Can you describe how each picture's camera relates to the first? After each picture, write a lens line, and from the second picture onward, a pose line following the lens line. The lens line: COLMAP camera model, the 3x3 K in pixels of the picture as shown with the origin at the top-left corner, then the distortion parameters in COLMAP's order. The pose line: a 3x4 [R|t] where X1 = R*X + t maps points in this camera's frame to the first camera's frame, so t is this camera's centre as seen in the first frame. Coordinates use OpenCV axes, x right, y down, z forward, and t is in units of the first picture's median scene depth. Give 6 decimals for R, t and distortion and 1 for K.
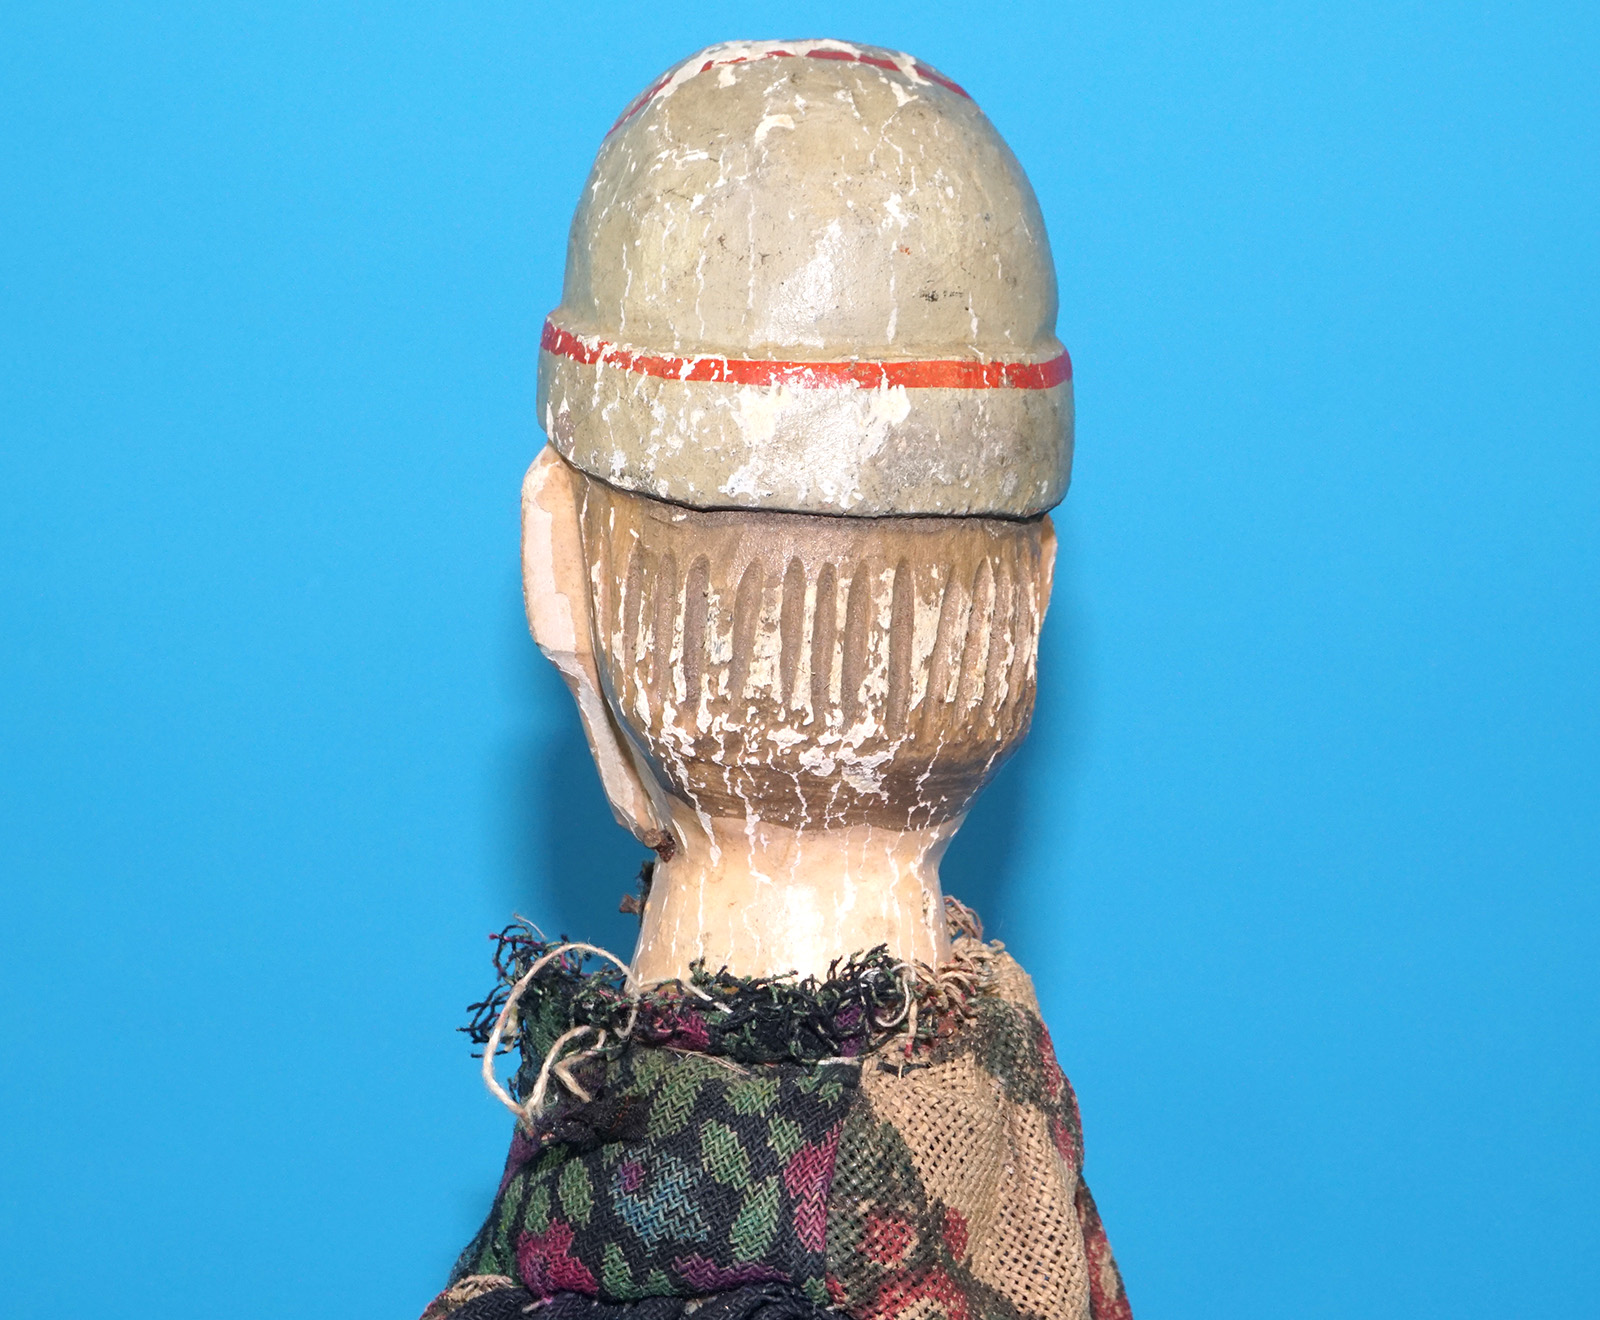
lens RADIAL K [[3633.1, 0, 800.0], [0, 3633.1, 660.0], [0, 0, 1]] dist [0.049345, 0.061623]
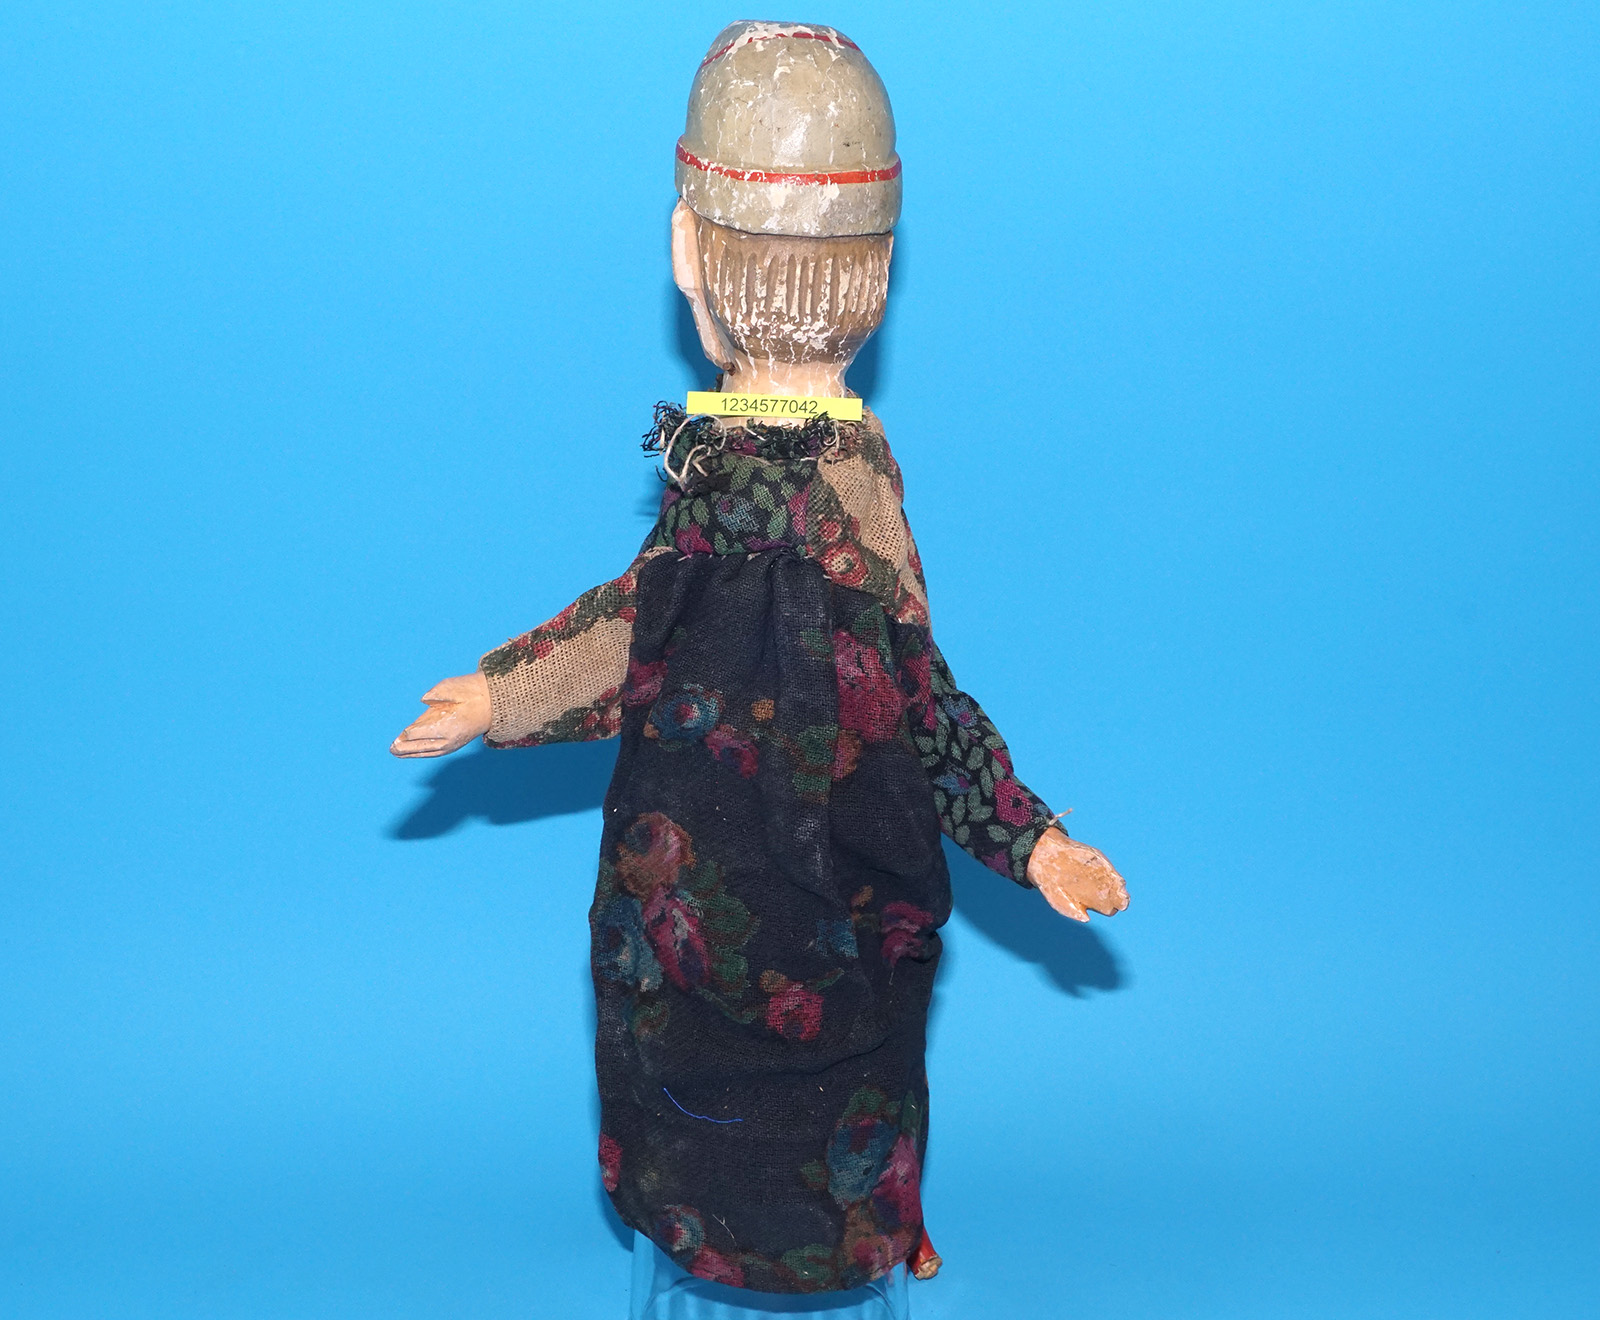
lens RADIAL K [[2703.7, 0, 800.0], [0, 2703.7, 660.0], [0, 0, 1]] dist [-0.050615, 0.004511]
pose [[0.997059, -0.015503, 0.075051, -0.134554], [0.000095, 0.979574, 0.201085, -0.124384], [-0.076636, -0.200486, 0.976695, -0.815543]]
